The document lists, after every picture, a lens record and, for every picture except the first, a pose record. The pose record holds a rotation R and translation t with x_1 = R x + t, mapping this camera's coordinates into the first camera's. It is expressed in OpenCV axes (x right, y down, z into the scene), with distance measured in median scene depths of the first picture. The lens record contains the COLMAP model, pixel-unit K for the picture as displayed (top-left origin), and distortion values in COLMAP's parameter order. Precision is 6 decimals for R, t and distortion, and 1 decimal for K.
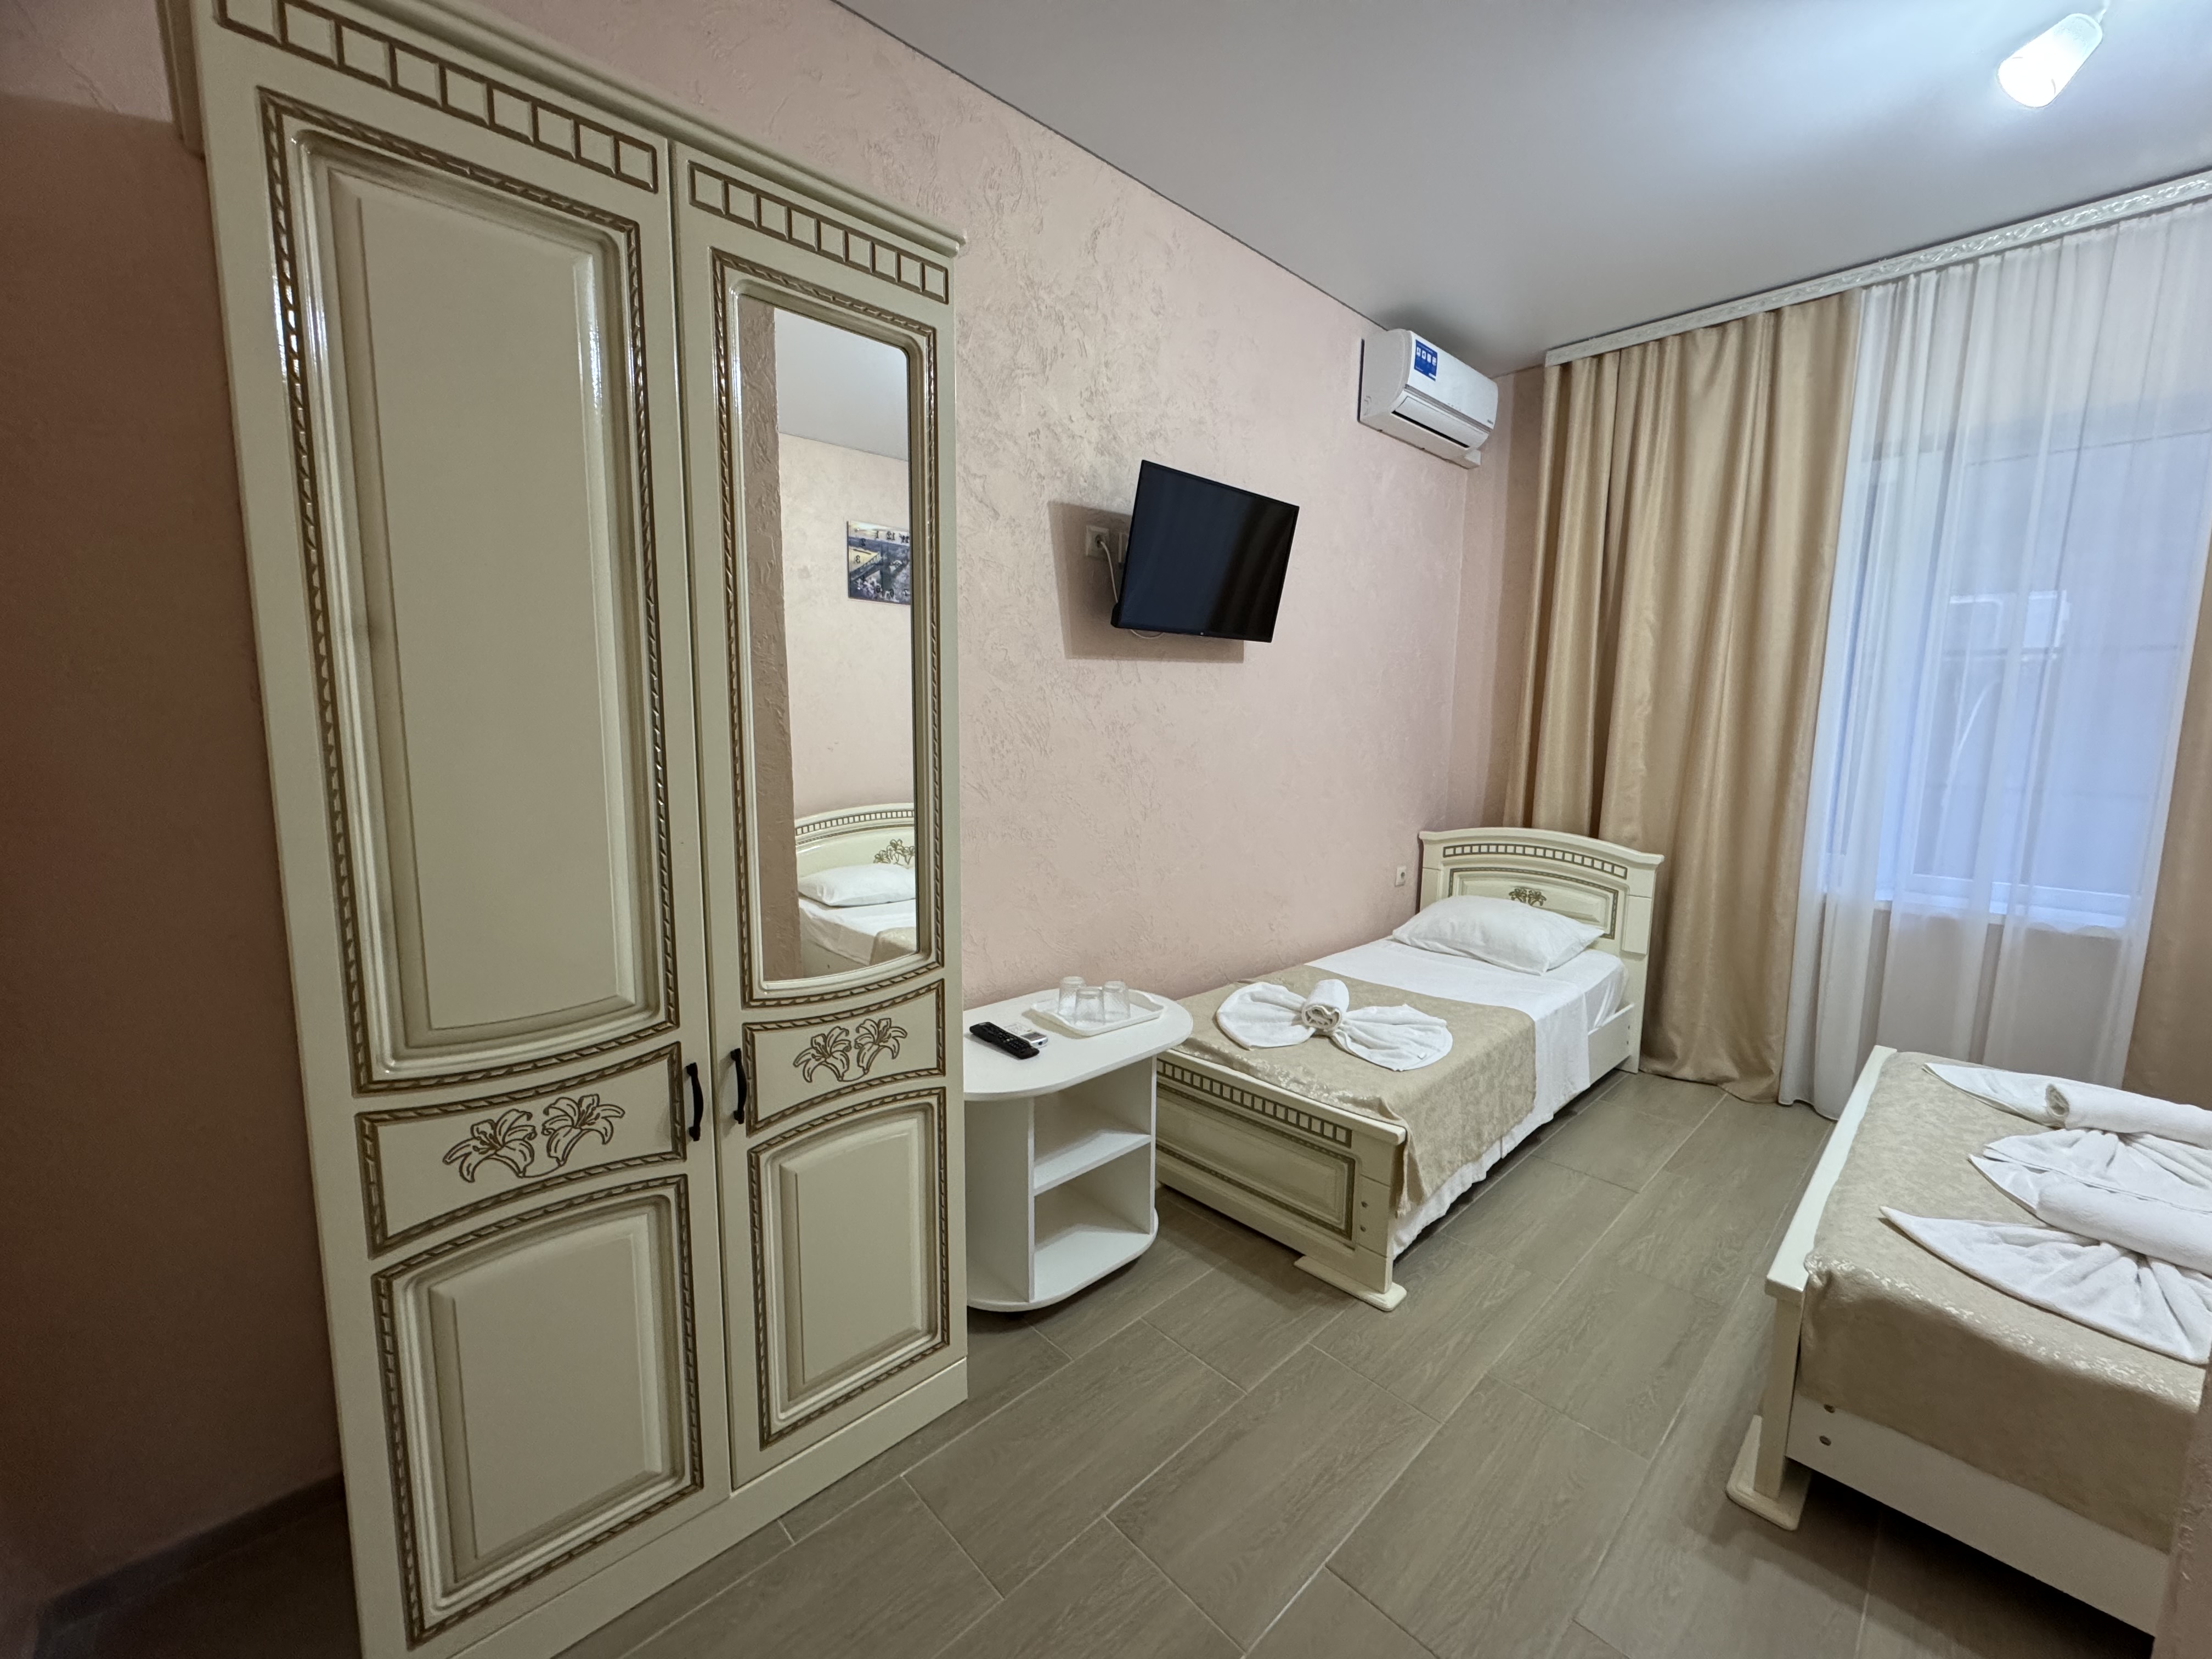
lens RADIAL K [[887.4, 0, 1106.0], [0, 887.4, 829.5], [0, 0, 1]] dist [-0.002349, 0.000348]
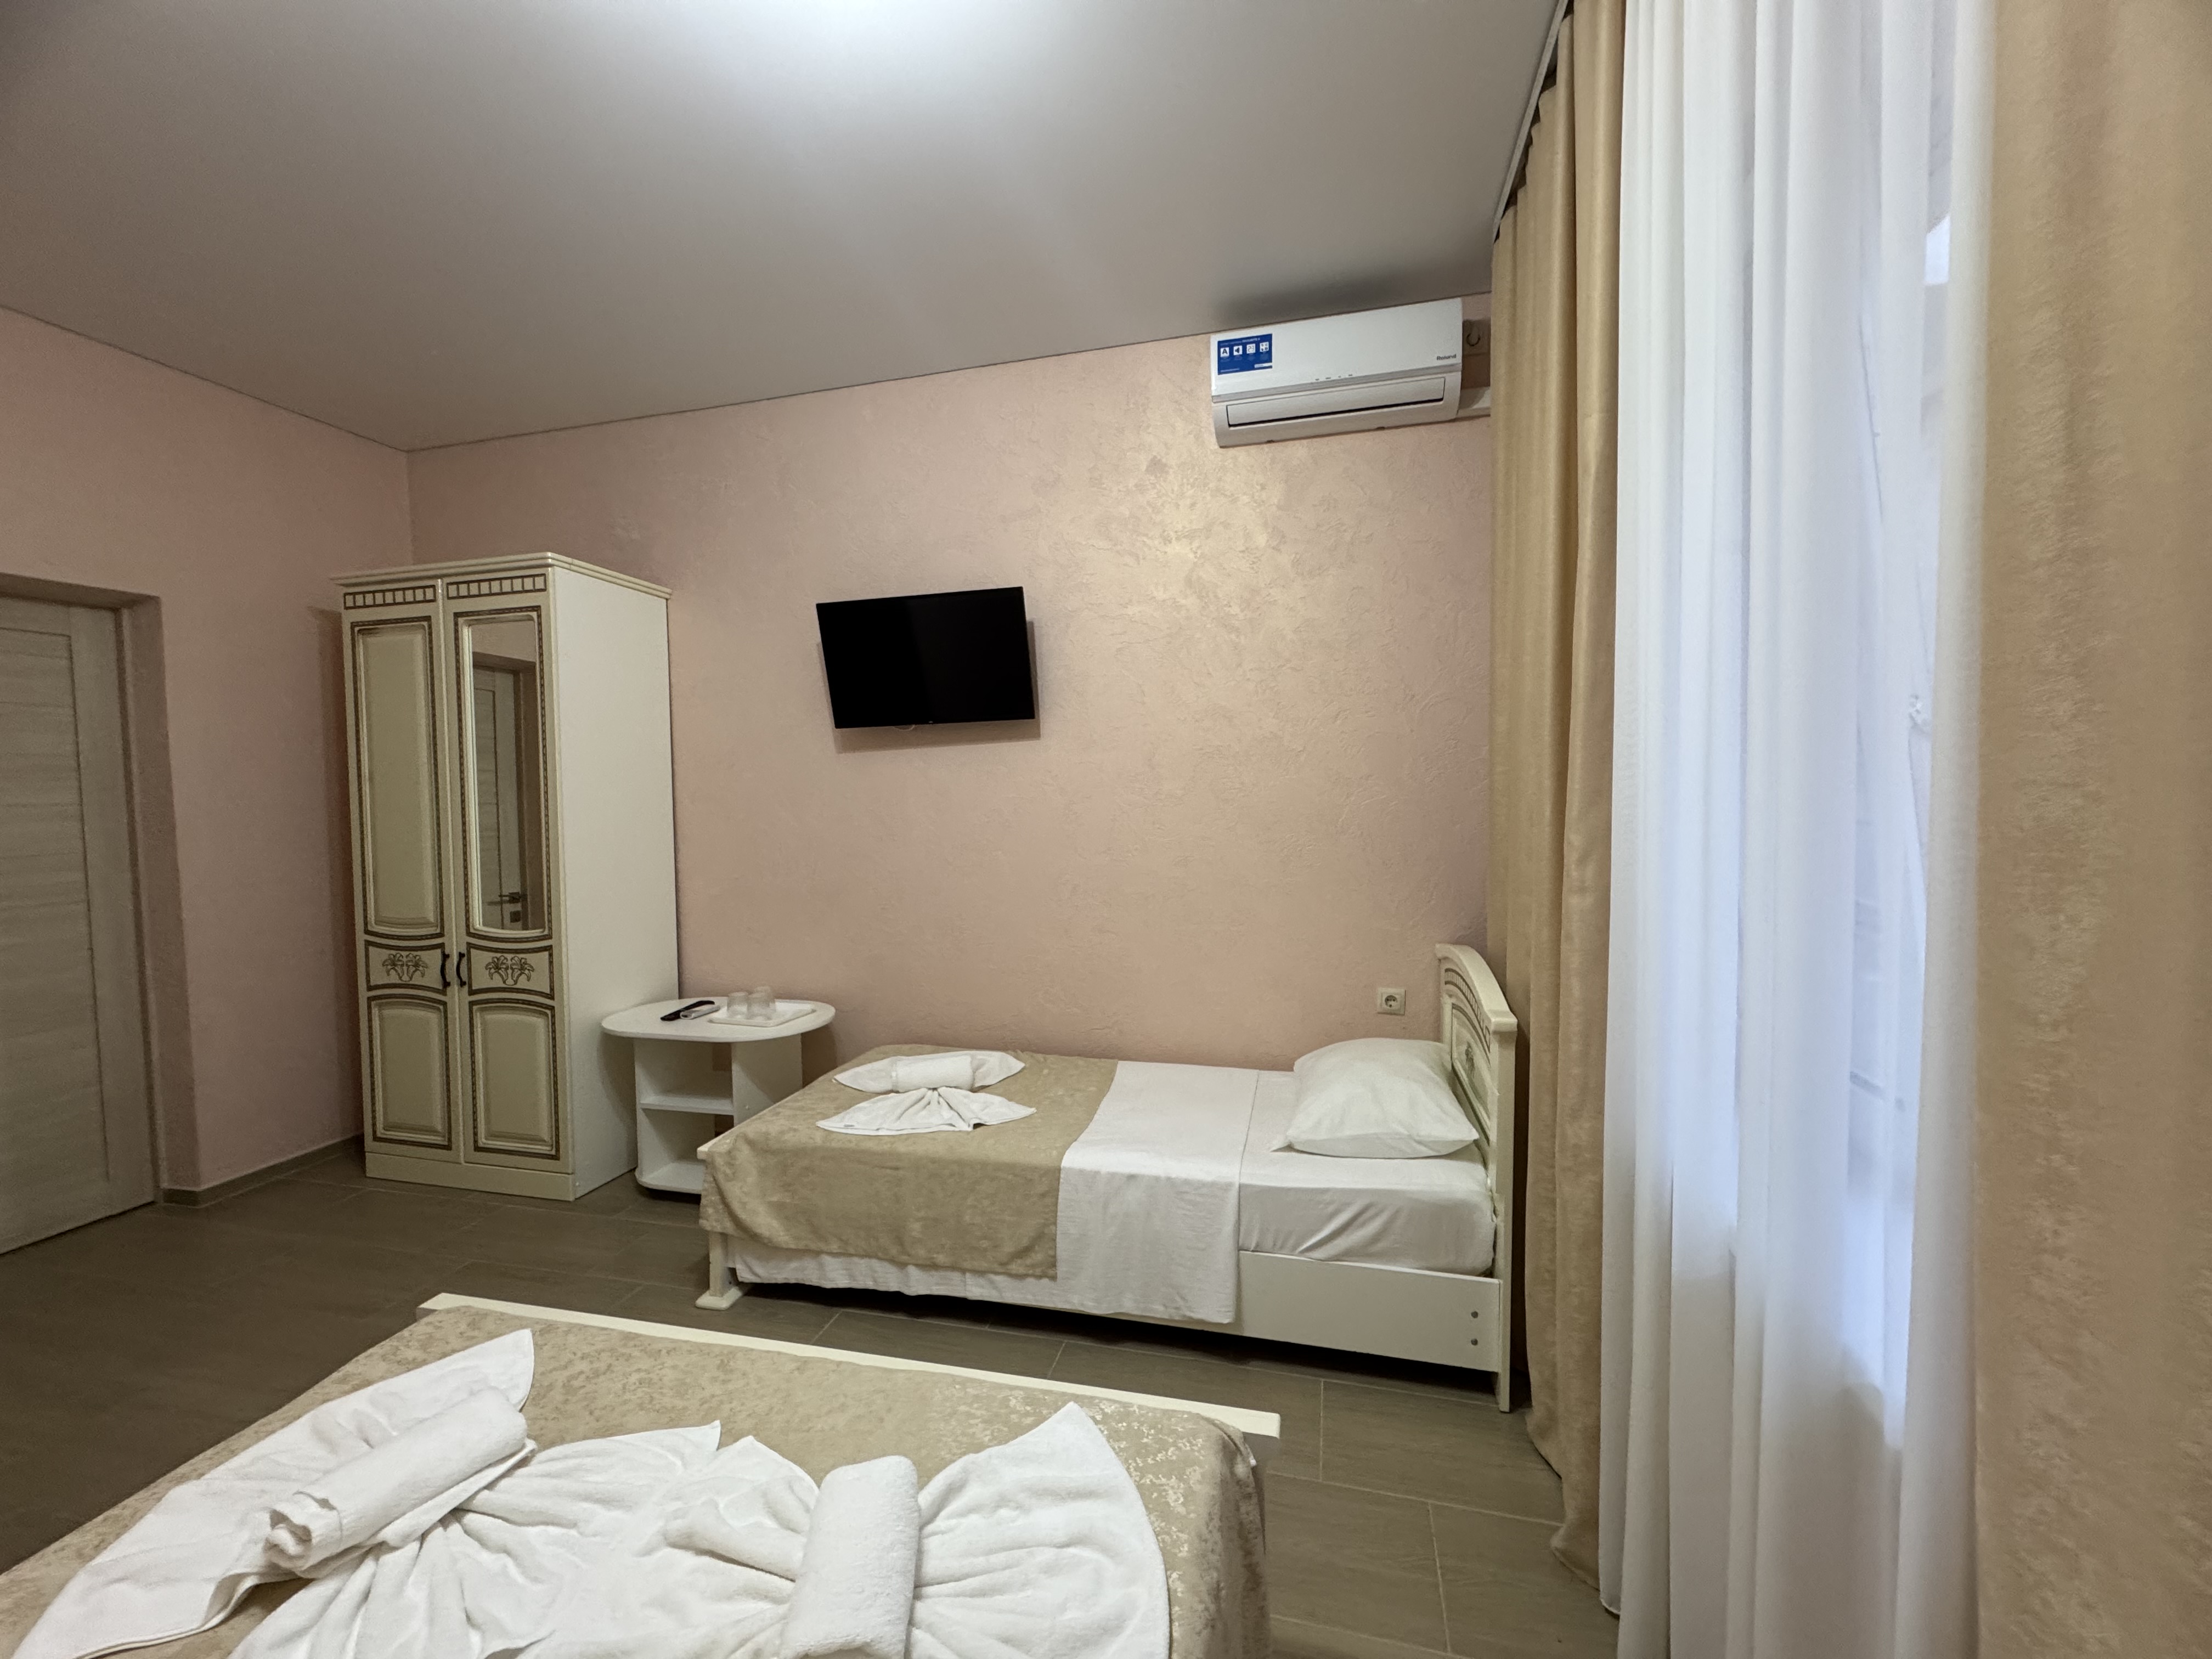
lens RADIAL K [[887.4, 0, 1106.0], [0, 887.4, 829.5], [0, 0, 1]] dist [-0.002349, 0.000348]
pose [[0.531184, 0.013768, -0.847144, 2.494055], [-0.083433, 0.995858, -0.036129, -0.124244], [0.843138, 0.089871, 0.530133, 1.237870]]
